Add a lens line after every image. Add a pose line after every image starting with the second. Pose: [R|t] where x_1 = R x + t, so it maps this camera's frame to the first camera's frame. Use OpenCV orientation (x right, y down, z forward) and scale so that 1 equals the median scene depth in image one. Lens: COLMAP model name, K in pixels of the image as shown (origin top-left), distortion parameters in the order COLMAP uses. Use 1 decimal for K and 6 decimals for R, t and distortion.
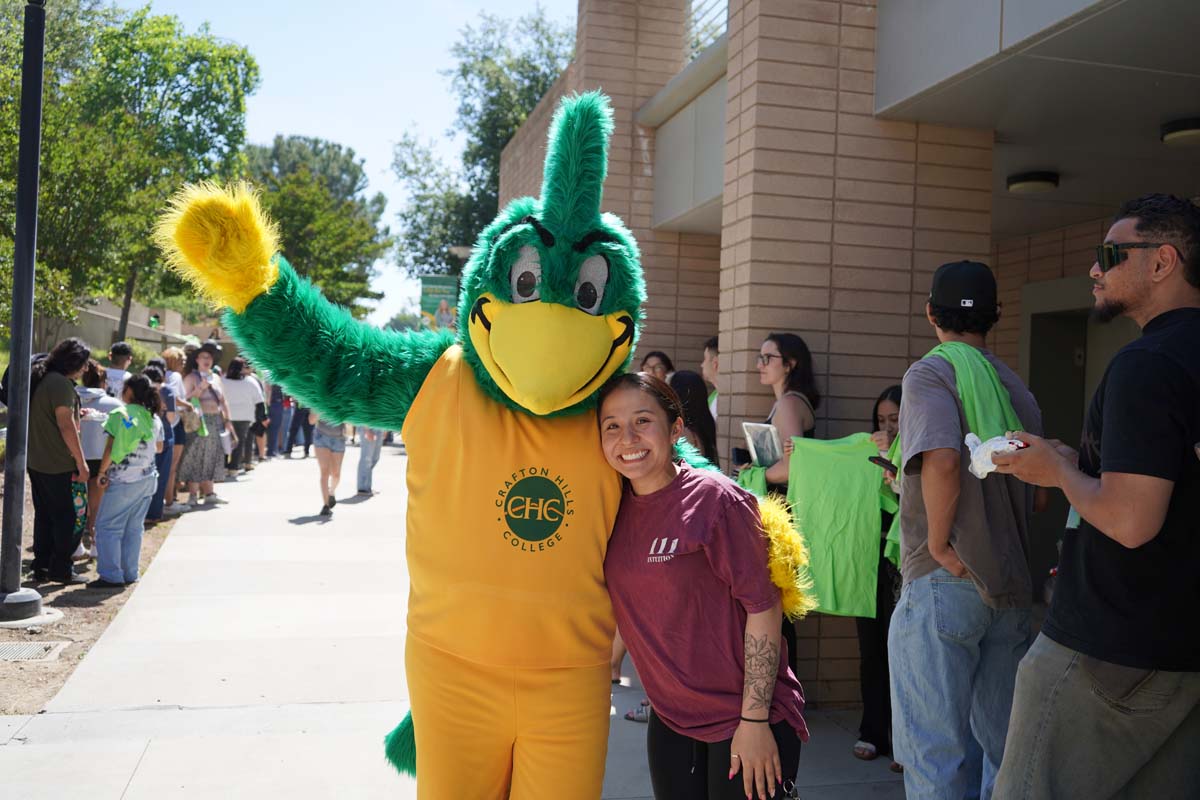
lens RADIAL K [[1147.8, 0, 624.3], [0, 1147.8, 401.3], [0, 0, 1]] dist [-0.005553, 0.003521]
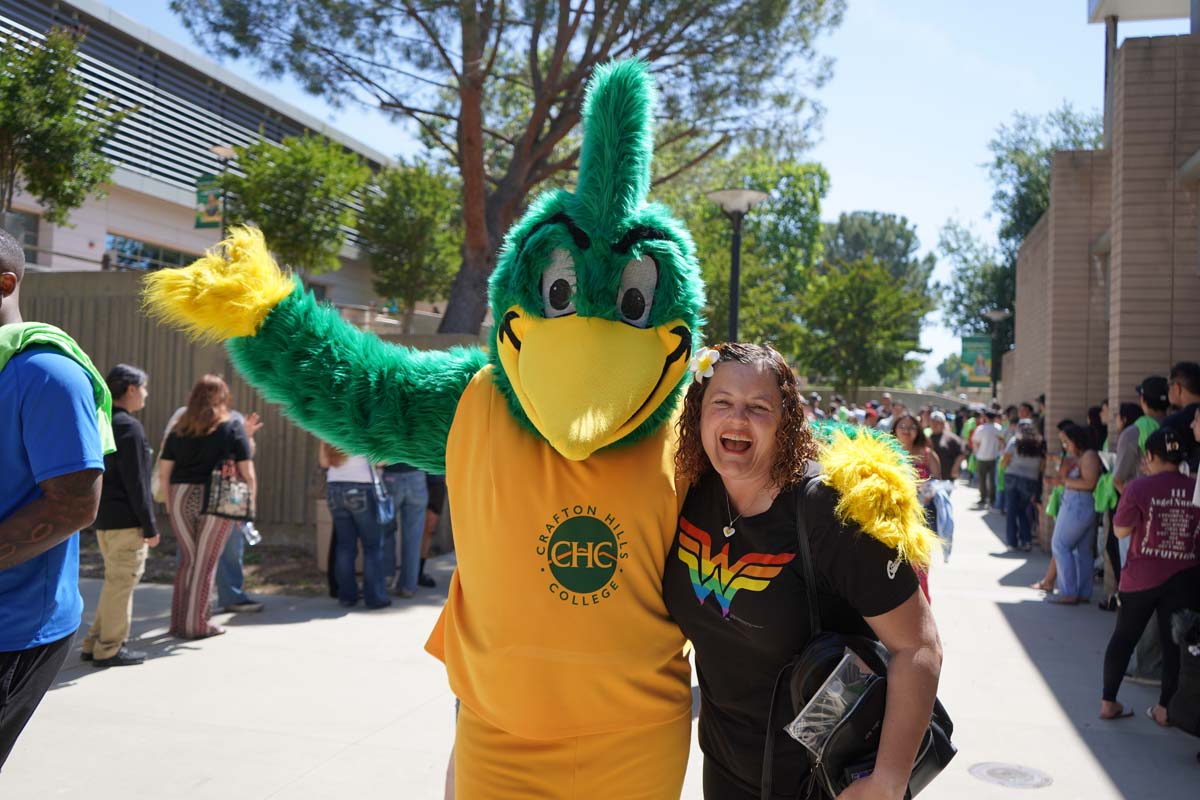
lens RADIAL K [[1105.5, 0, 600.0], [0, 1105.5, 400.0], [0, 0, 1]] dist [-0.004055, 0.134794]
pose [[0.875194, -0.016564, -0.483488, 0.053473], [0.001297, 0.999490, -0.031894, -0.001204], [0.483770, 0.027286, 0.874770, -0.218708]]
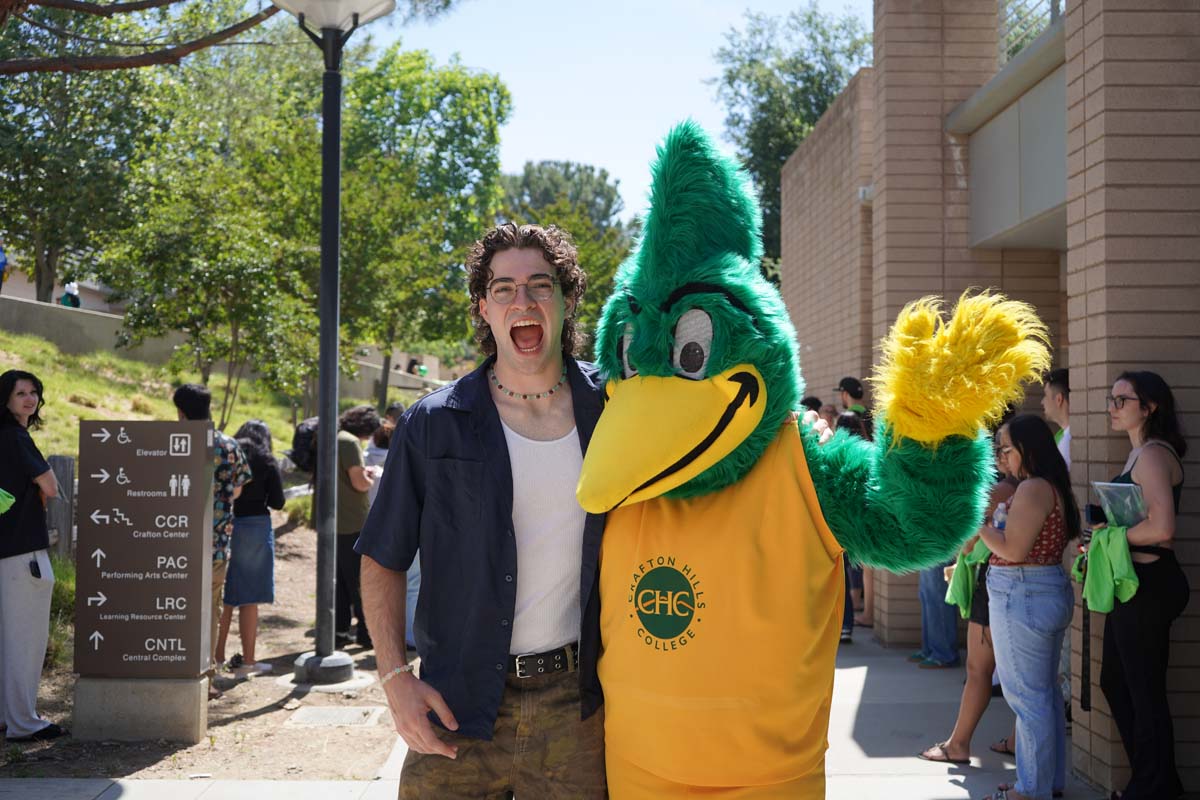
lens RADIAL K [[1298.3, 0, 600.0], [0, 1298.3, 400.0], [0, 0, 1]] dist [-0.012734, 0.010332]
pose [[0.971286, -0.039266, -0.234654, -0.008708], [0.032546, 0.998943, -0.032446, -0.003547], [0.235680, 0.023878, 0.971537, -0.014237]]
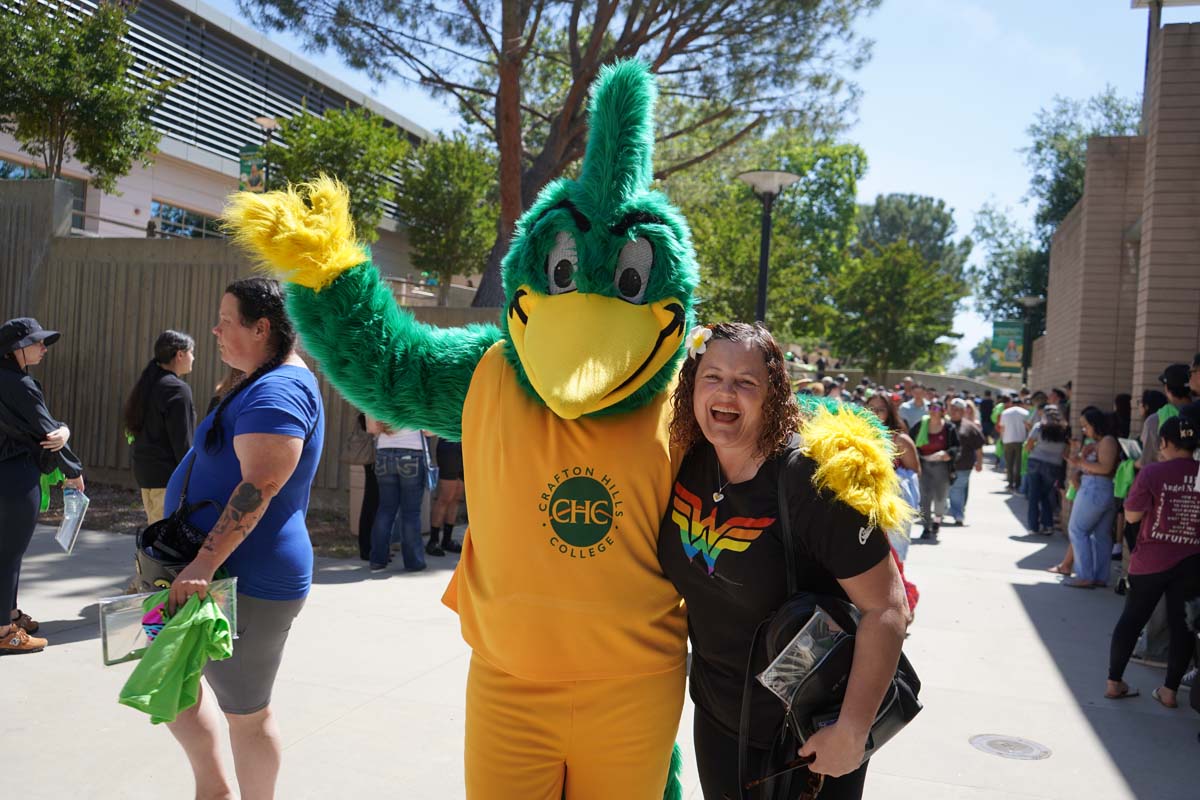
lens RADIAL K [[1096.9, 0, 600.0], [0, 1096.9, 400.0], [0, 0, 1]] dist [-0.003909, 0.156548]
pose [[0.860378, 0.015604, -0.509417, 0.058672], [-0.023959, 0.999664, -0.009844, -0.000723], [0.509093, 0.020675, 0.860463, -0.223205]]
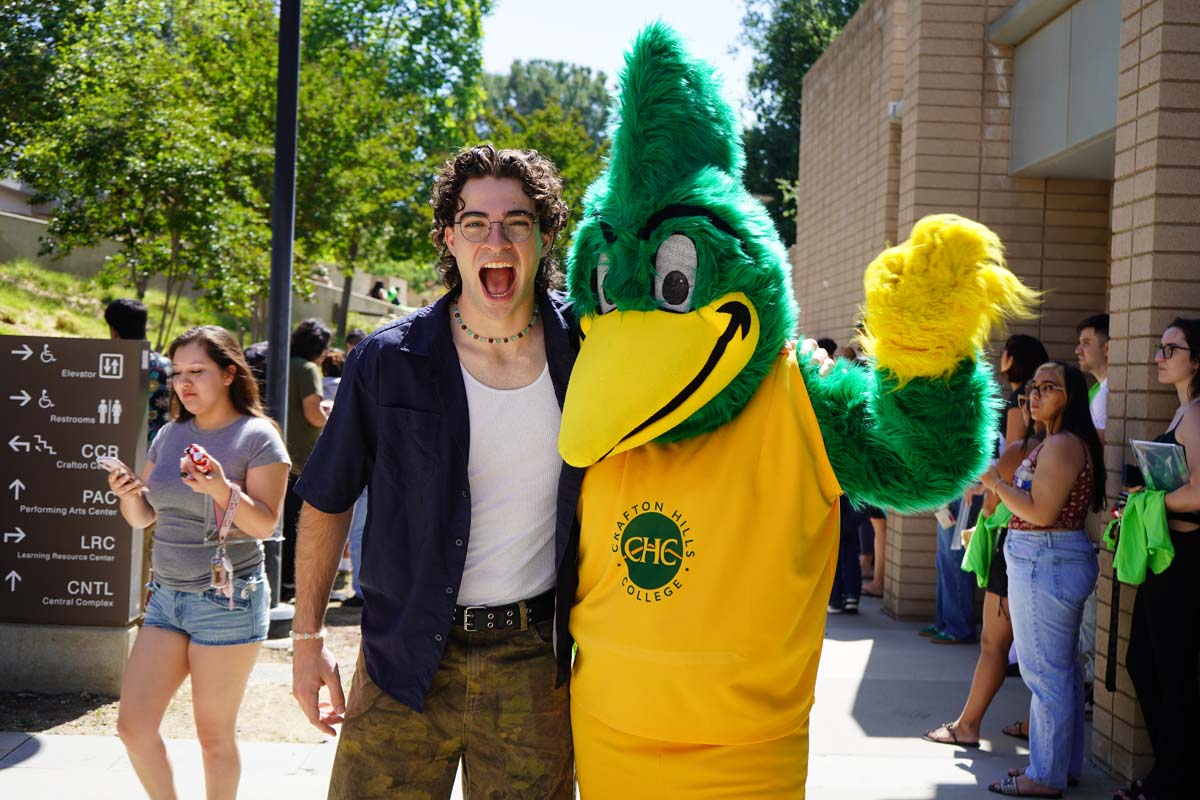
lens RADIAL K [[1476.8, 0, 600.0], [0, 1476.8, 400.0], [0, 0, 1]] dist [-0.004684, -0.007167]
pose [[0.973668, 0.003177, -0.227949, -0.006817], [-0.000770, 0.999943, 0.010646, -0.002538], [0.227970, -0.010190, 0.973615, -0.017976]]
